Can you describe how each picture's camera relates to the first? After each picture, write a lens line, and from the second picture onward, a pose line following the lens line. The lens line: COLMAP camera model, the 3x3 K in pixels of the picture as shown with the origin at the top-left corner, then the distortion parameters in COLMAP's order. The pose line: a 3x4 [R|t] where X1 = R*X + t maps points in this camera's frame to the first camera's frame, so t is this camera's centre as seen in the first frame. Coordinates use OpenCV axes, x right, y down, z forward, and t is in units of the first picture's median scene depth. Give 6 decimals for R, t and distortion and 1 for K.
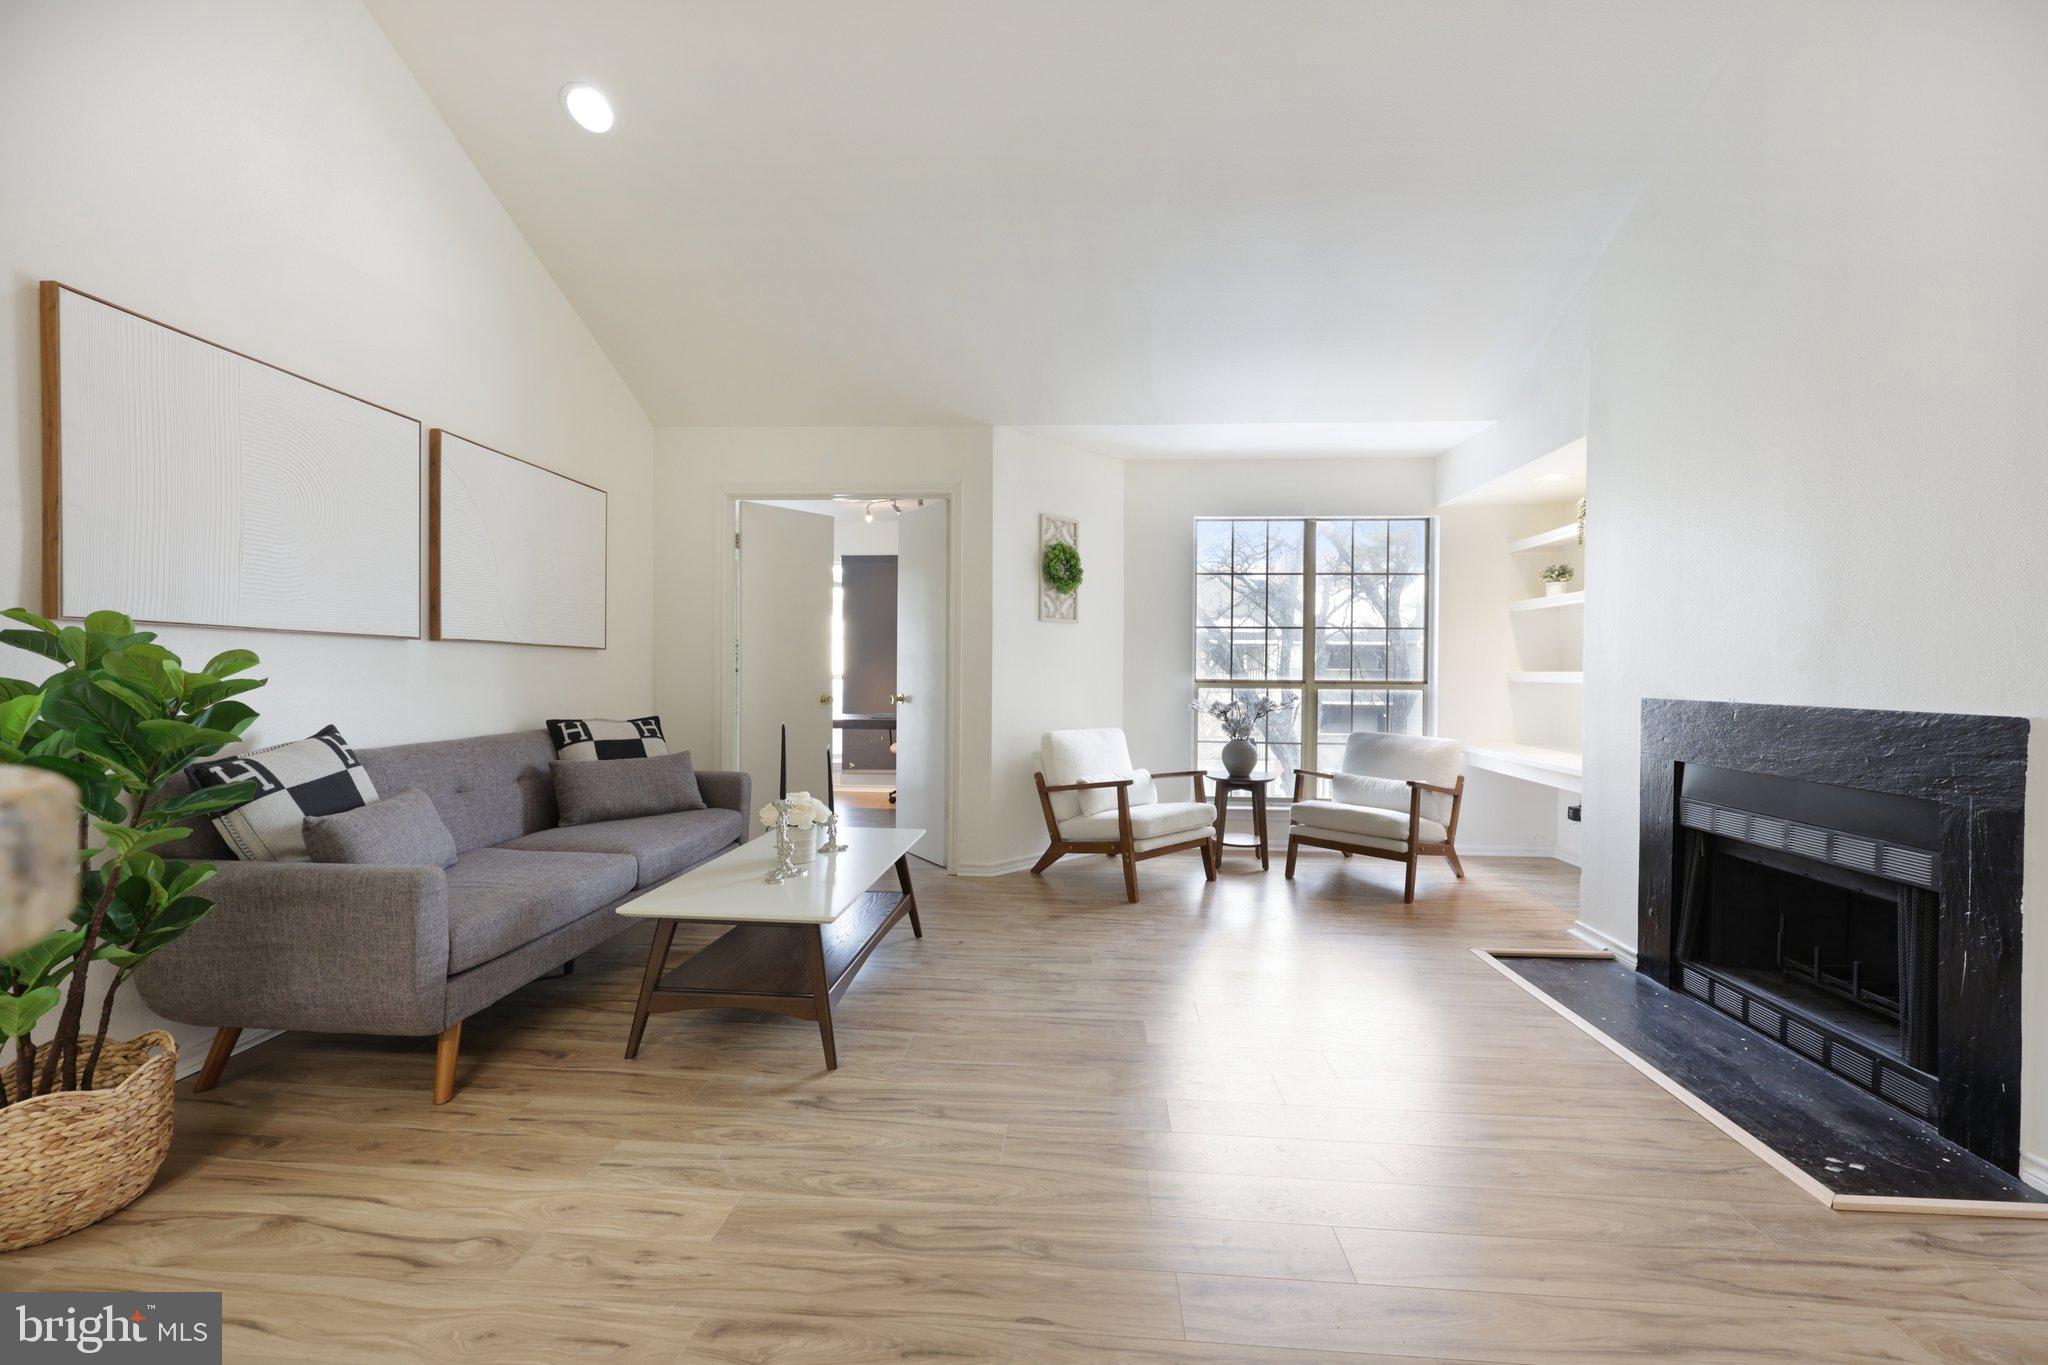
lens RADIAL K [[830.5, 0, 1026.2], [0, 830.5, 672.5], [0, 0, 1]] dist [0.006754, -0.000099]
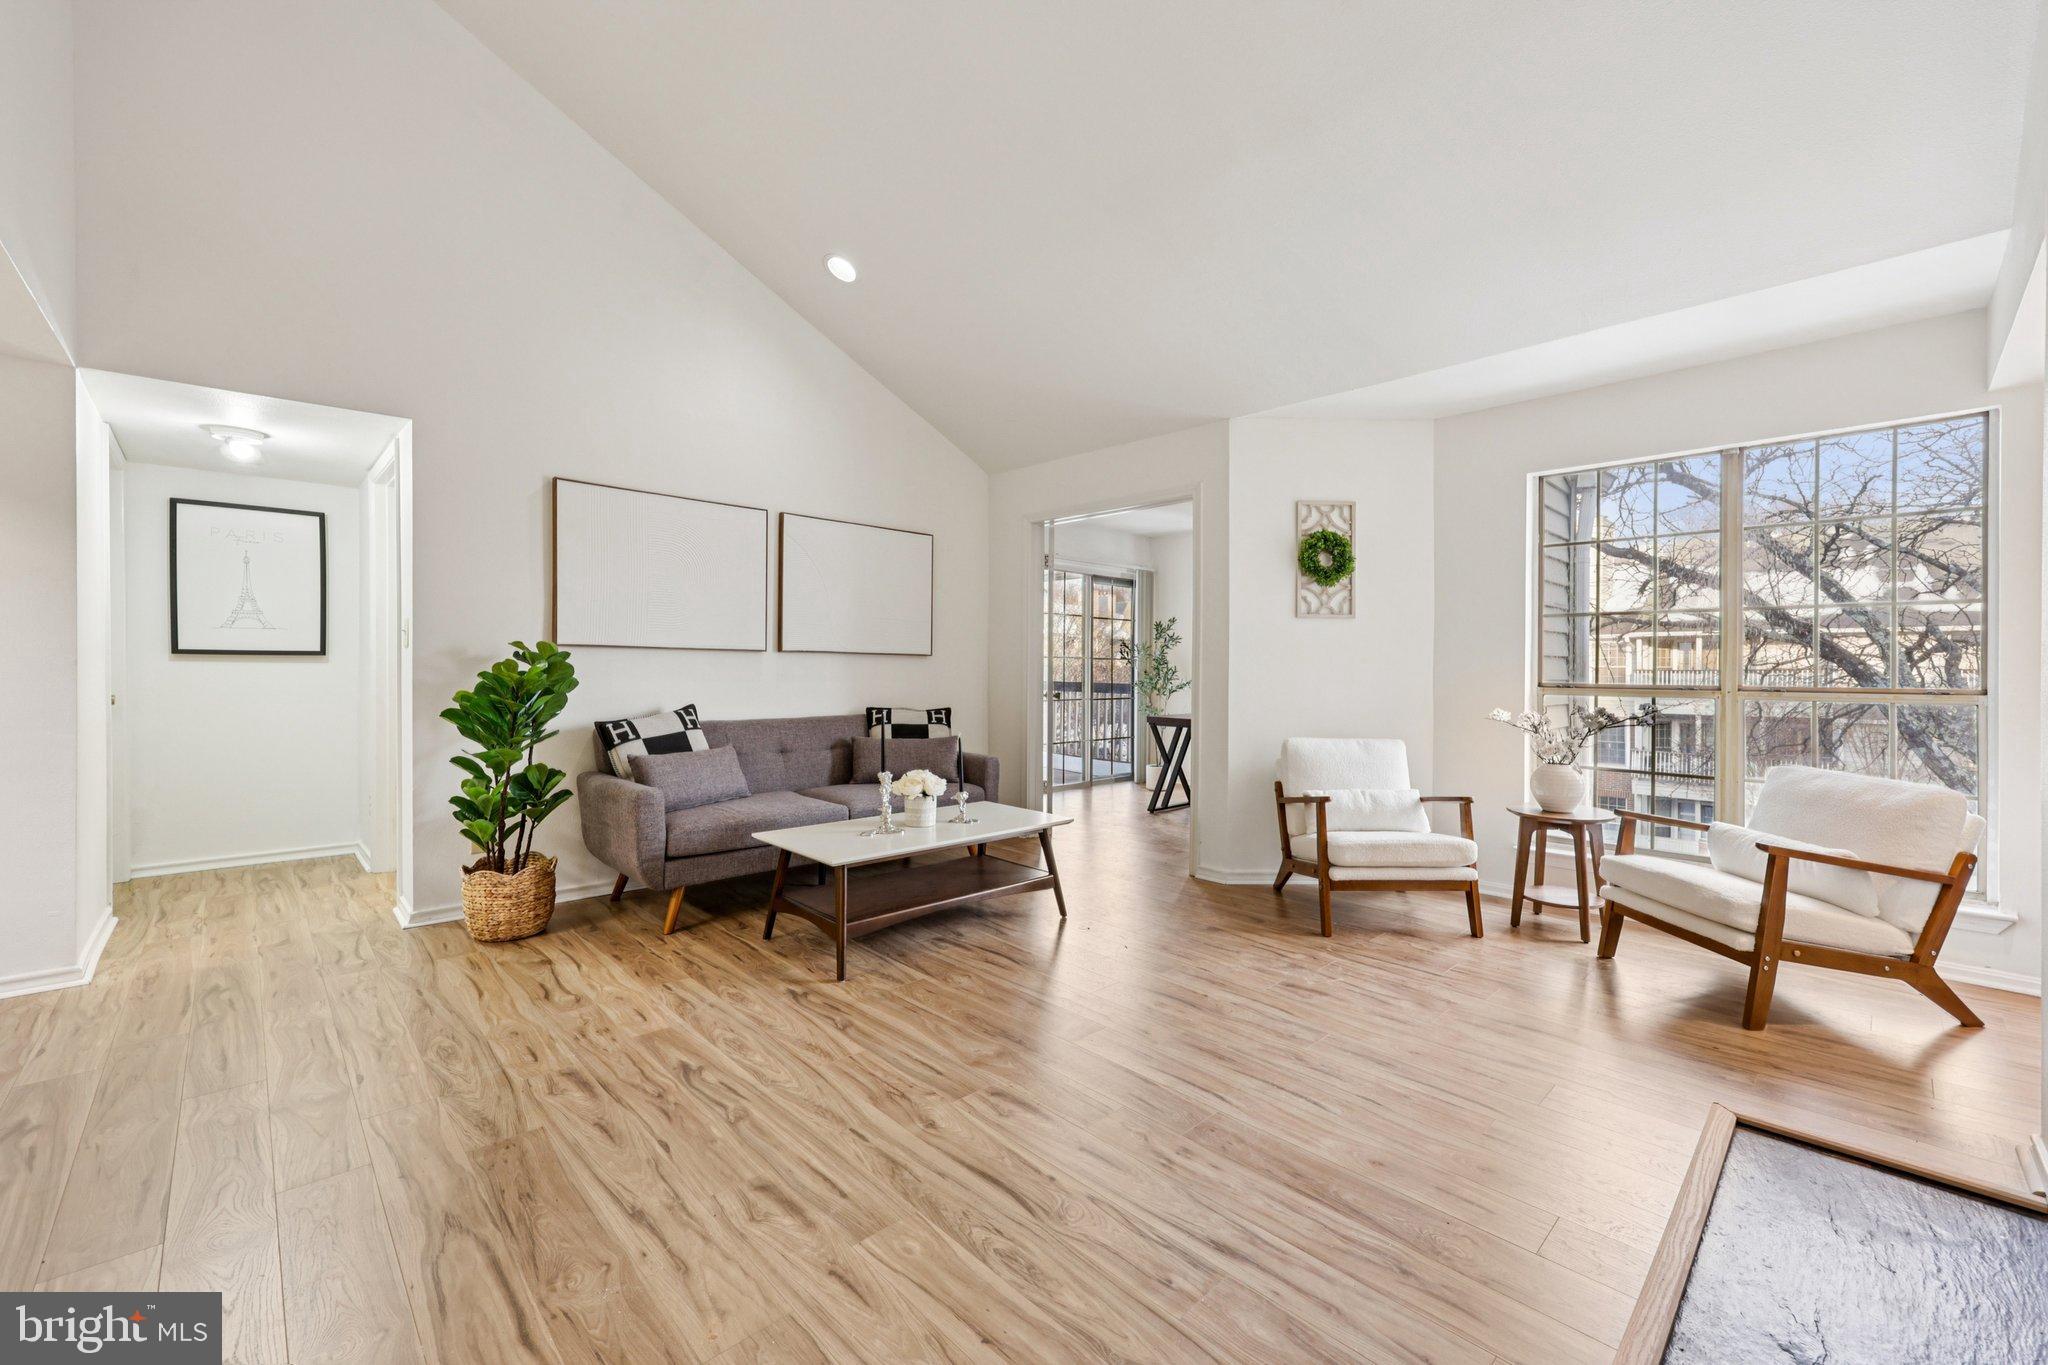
lens RADIAL K [[823.2, 0, 1005.5], [0, 823.2, 677.7], [0, 0, 1]] dist [0.007083, -0.000035]
pose [[0.741012, 0.005261, -0.671471, 0.572918], [-0.002946, 0.999985, 0.004584, 0.000941], [0.671485, -0.001418, 0.741017, 0.159930]]
